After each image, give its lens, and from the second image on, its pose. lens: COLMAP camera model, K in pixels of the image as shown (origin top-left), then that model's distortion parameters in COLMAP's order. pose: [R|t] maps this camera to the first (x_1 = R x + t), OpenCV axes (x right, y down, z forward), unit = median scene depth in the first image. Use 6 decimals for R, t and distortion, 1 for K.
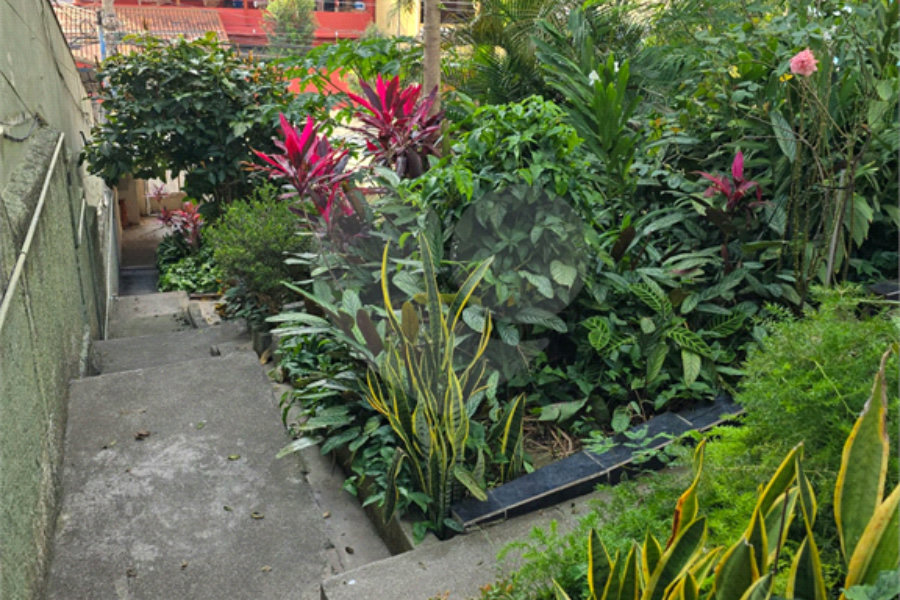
lens RADIAL K [[903.7, 0, 449.4], [0, 903.7, 299.4], [0, 0, 1]] dist [0.041945, 0.000000]
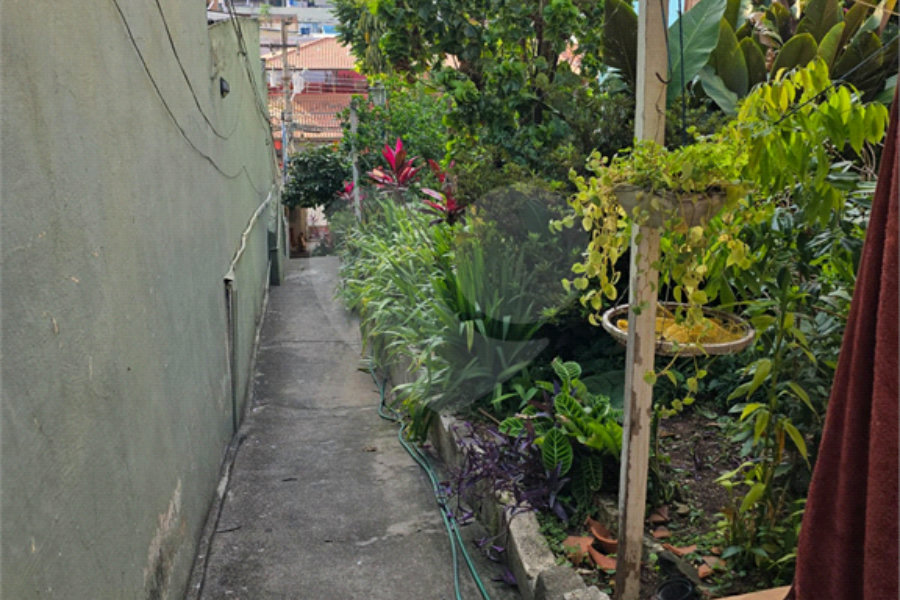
lens RADIAL K [[903.7, 0, 450.4], [0, 903.7, 300.7], [0, 0, 1]] dist [0.041945, 0.000000]
pose [[0.986700, 0.016330, -0.161727, 0.392033], [-0.024833, 0.998406, -0.050691, 0.208961], [0.160641, 0.054033, 0.985533, -1.162329]]
